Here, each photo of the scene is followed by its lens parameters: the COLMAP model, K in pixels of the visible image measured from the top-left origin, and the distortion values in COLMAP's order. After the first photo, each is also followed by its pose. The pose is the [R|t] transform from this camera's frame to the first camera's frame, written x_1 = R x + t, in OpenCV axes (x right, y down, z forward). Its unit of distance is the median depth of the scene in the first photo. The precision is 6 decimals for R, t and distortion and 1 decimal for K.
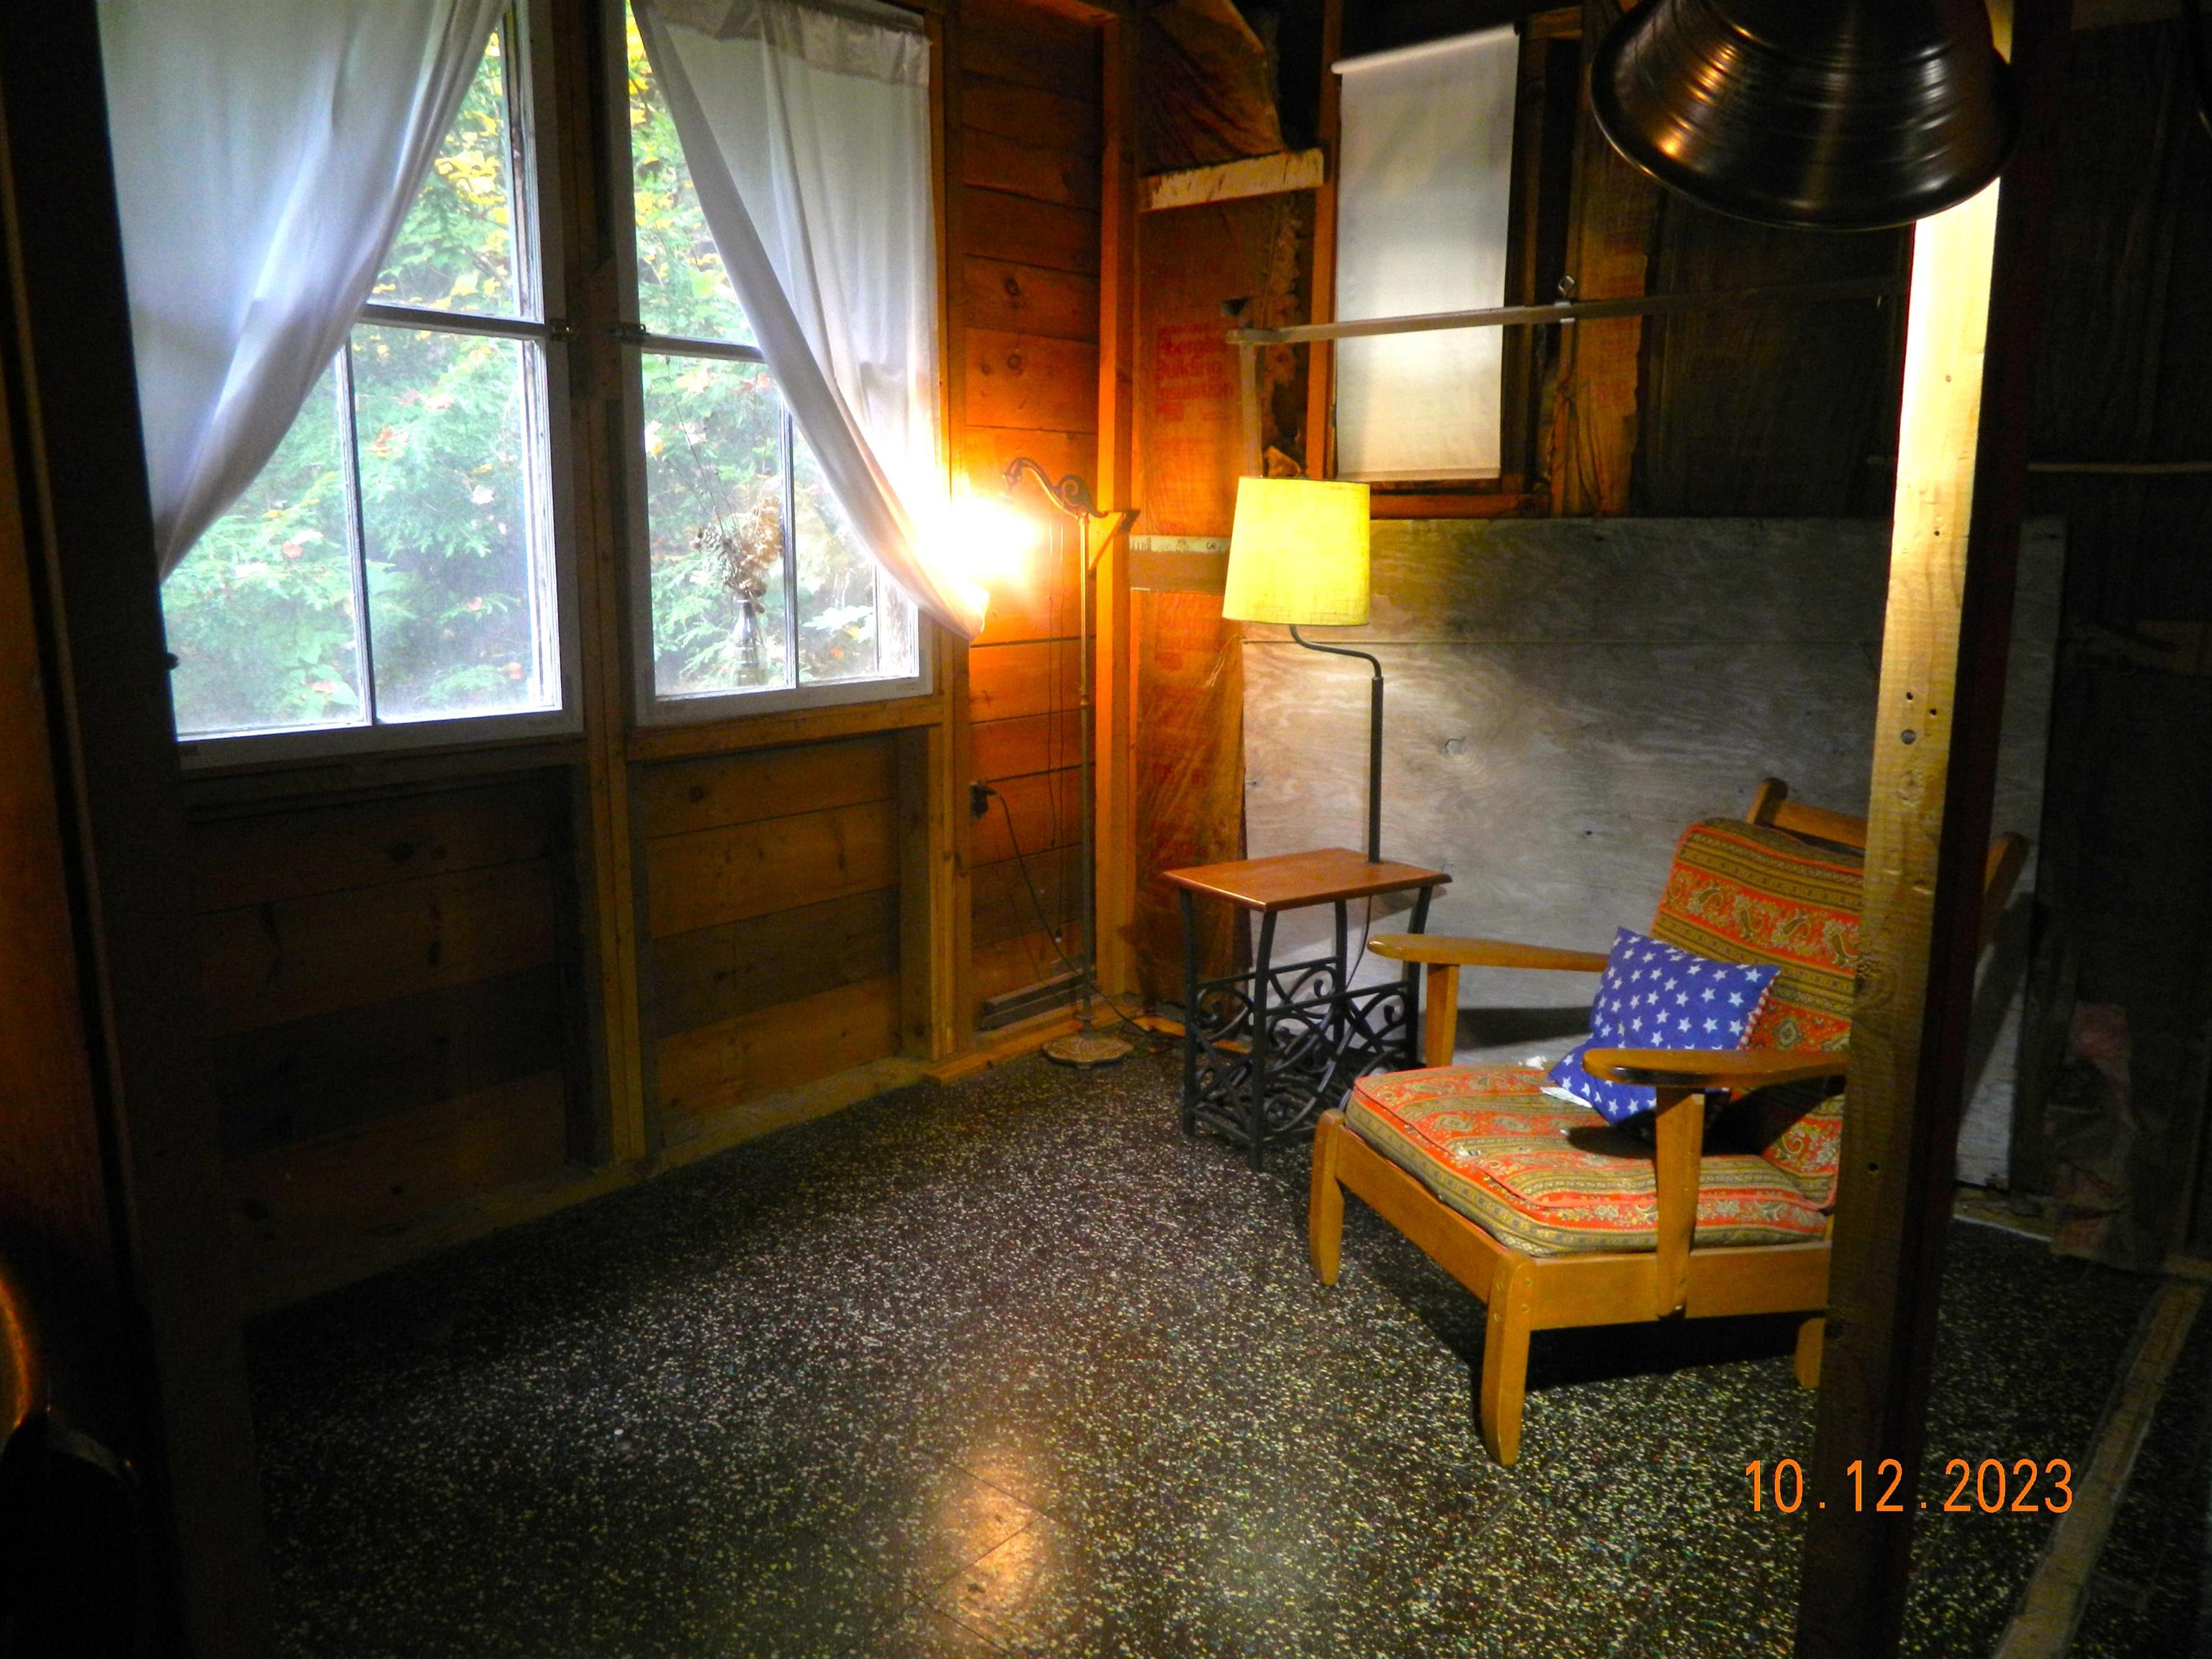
lens RADIAL K [[1636.4, 0, 1097.6], [0, 1636.4, 814.4], [0, 0, 1]] dist [0.007832, -0.004059]
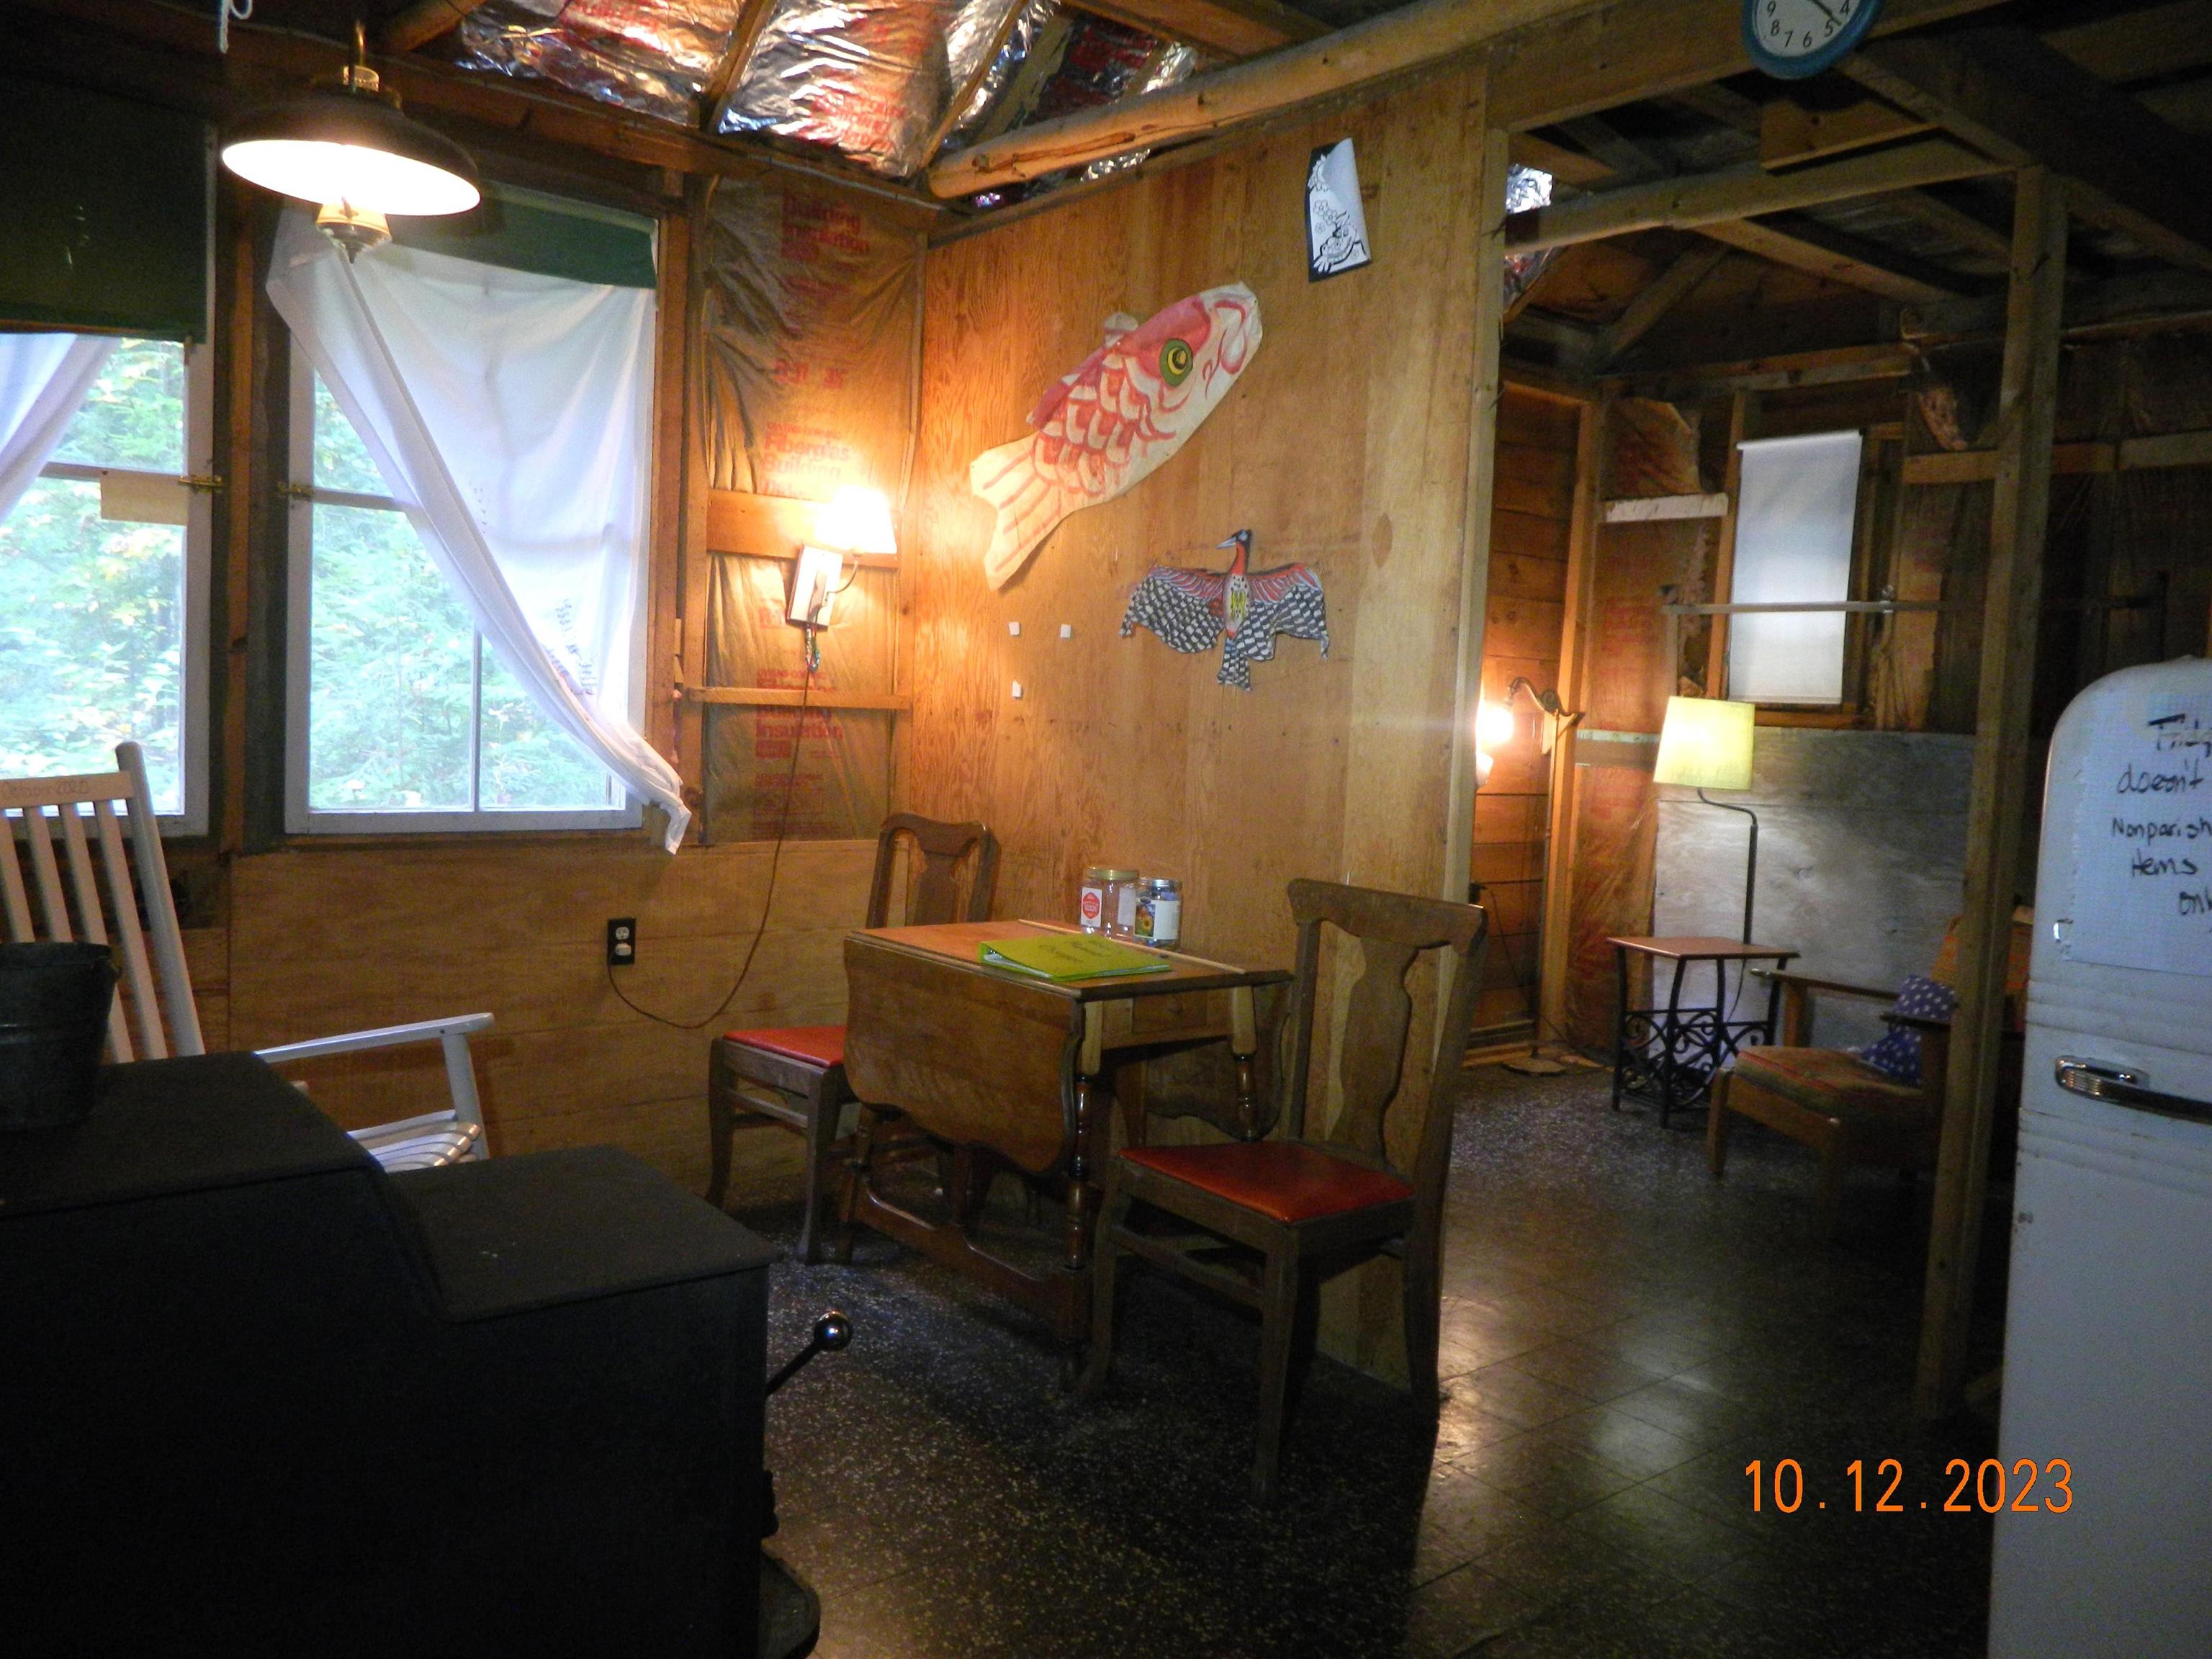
lens RADIAL K [[1636.4, 0, 1097.6], [0, 1636.4, 814.4], [0, 0, 1]] dist [0.007832, -0.004059]
pose [[0.981561, 0.058513, -0.181974, -0.155363], [-0.078713, 0.991263, -0.105839, 0.117018], [0.174191, 0.118211, 0.977591, -0.621794]]
